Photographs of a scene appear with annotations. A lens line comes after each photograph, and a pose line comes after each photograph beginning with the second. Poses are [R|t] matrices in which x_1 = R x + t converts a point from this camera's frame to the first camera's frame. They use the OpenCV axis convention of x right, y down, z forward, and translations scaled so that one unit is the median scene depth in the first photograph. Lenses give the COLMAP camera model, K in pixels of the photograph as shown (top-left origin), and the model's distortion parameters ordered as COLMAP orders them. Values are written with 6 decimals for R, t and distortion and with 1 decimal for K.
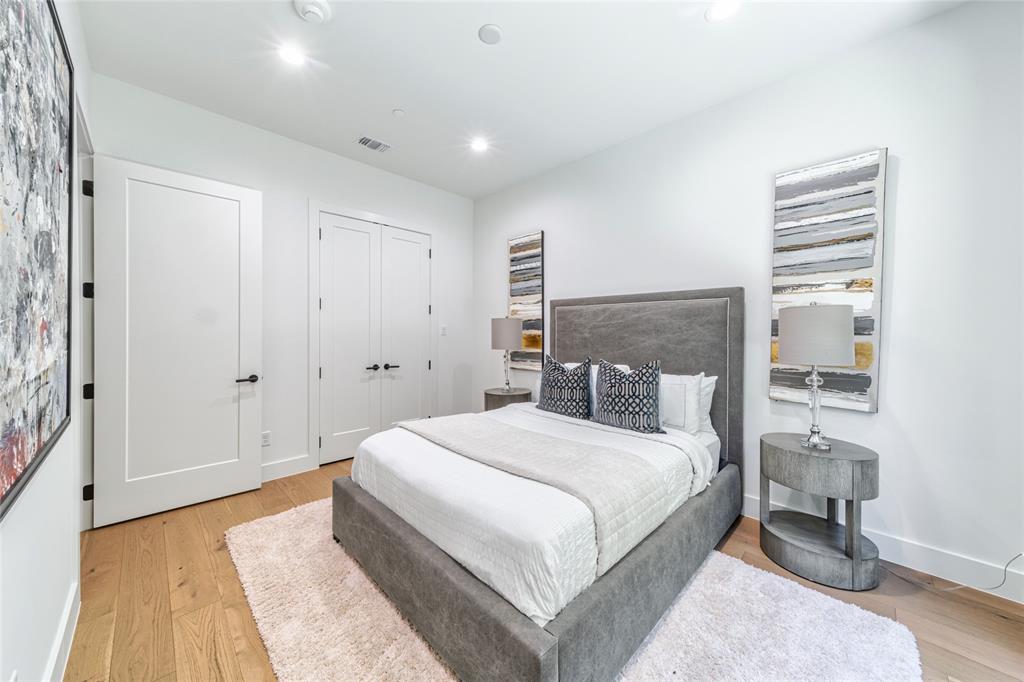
lens RADIAL K [[359.7, 0, 511.1], [0, 359.7, 334.7], [0, 0, 1]] dist [0.007555, -0.000105]
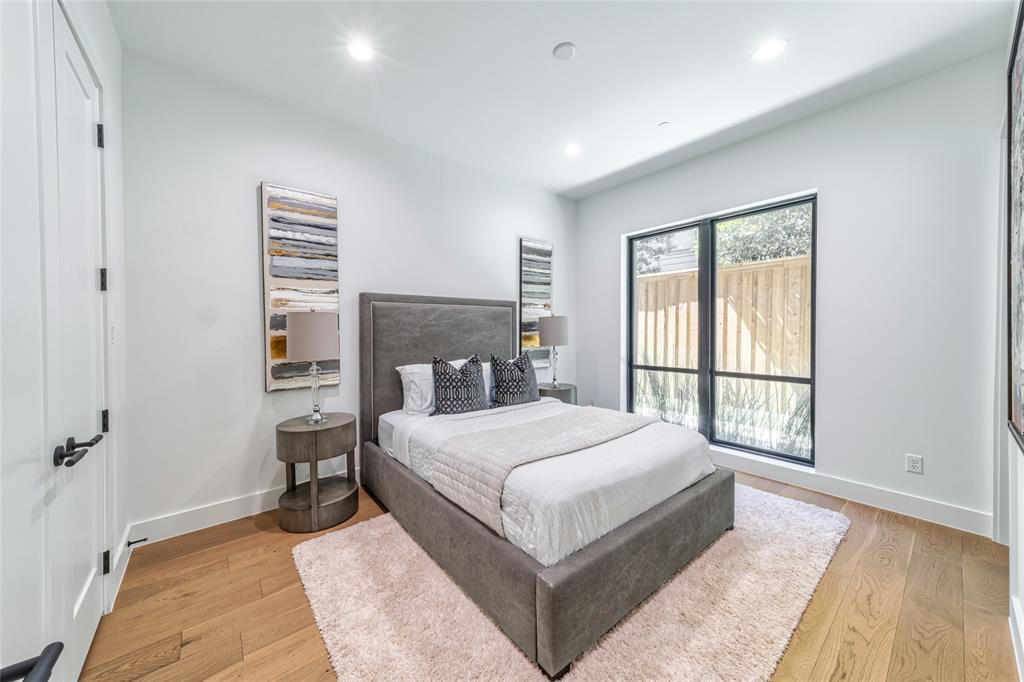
lens RADIAL K [[358.7, 0, 492.5], [0, 358.7, 329.9], [0, 0, 1]] dist [0.006294, 0.000055]
pose [[0.121957, -0.011035, 0.992474, -0.801435], [0.015681, 0.999835, 0.009190, -0.018071], [-0.992412, 0.014443, 0.122110, 0.756936]]
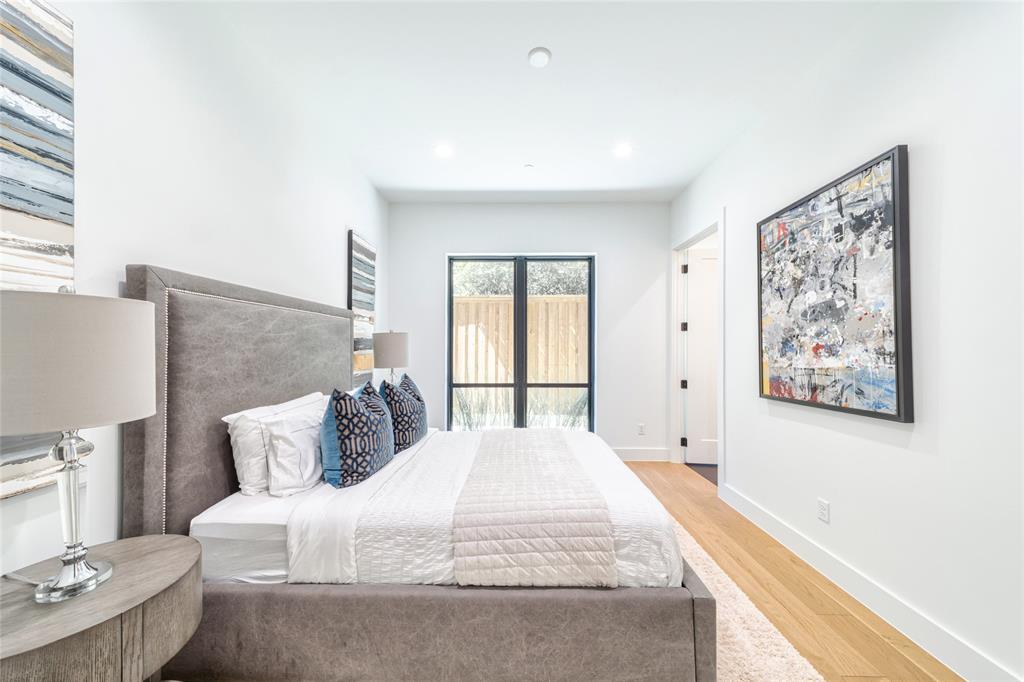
lens RADIAL K [[360.5, 0, 513.7], [0, 360.5, 343.9], [0, 0, 1]] dist [0.007747, 0.000062]
pose [[-0.698969, -0.000251, 0.715152, -0.519806], [-0.000092, 1.000000, 0.000262, -0.017340], [-0.715152, 0.000117, -0.698969, 1.220615]]
